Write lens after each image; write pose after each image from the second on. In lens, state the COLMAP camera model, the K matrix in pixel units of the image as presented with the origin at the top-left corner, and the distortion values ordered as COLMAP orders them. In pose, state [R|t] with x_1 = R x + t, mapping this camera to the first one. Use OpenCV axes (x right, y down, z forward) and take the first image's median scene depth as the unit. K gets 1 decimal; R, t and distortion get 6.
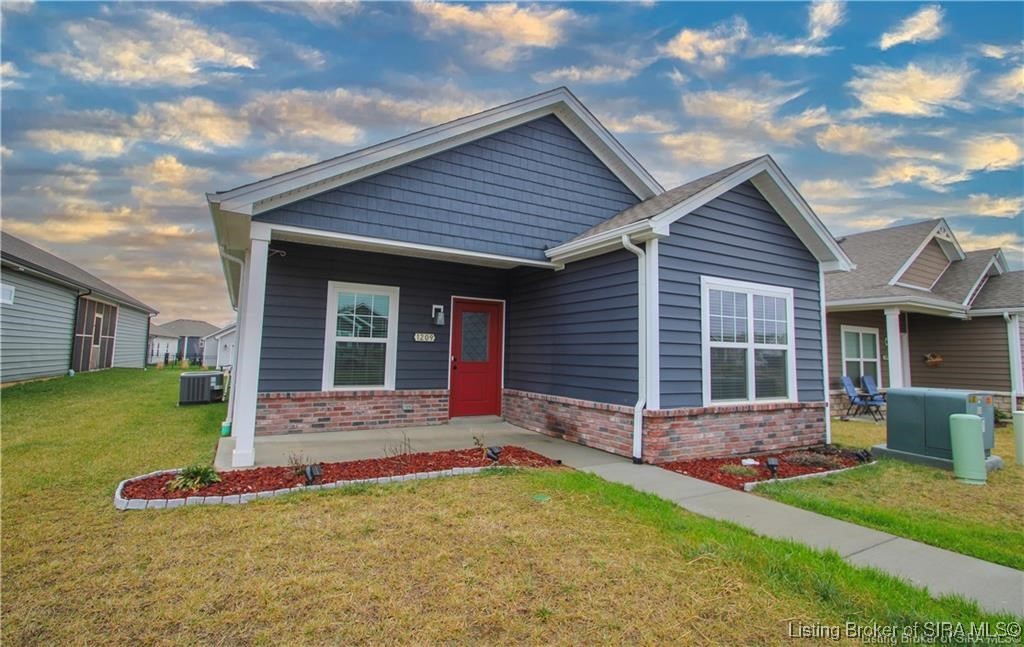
lens RADIAL K [[479.6, 0, 512.0], [0, 479.6, 323.5], [0, 0, 1]] dist [0.000368, 0.000026]
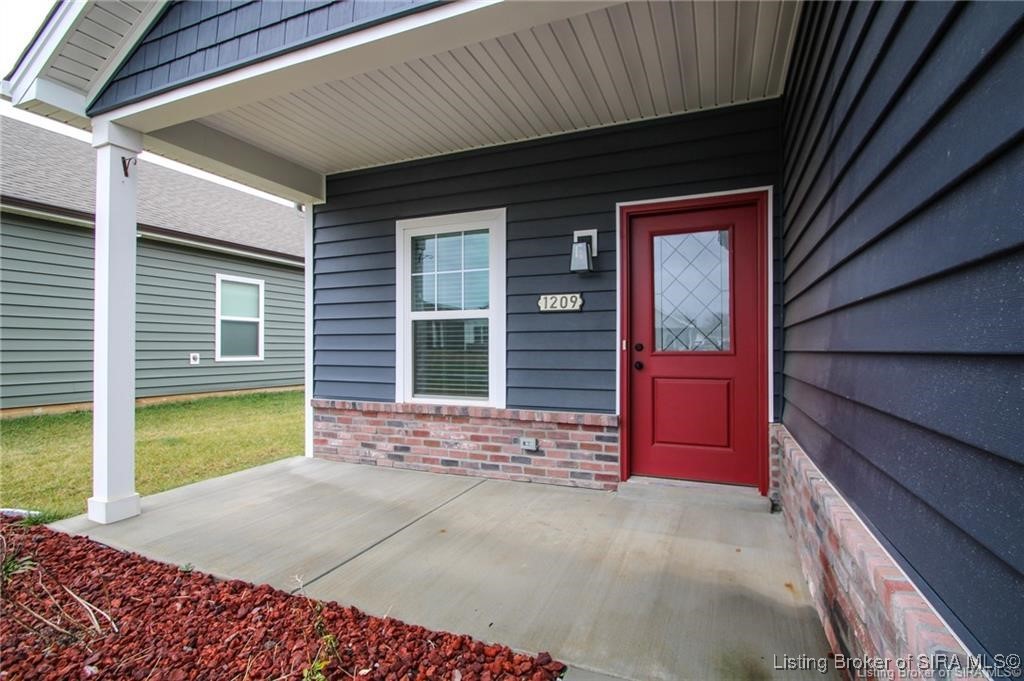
lens RADIAL K [[485.6, 0, 512.0], [0, 485.6, 340.5], [0, 0, 1]] dist [-0.000061, 0.000052]
pose [[0.614012, -0.033508, -0.788585, 0.177595], [0.067938, 0.997634, 0.010508, 0.061695], [0.786367, -0.060027, 0.614836, 0.695099]]
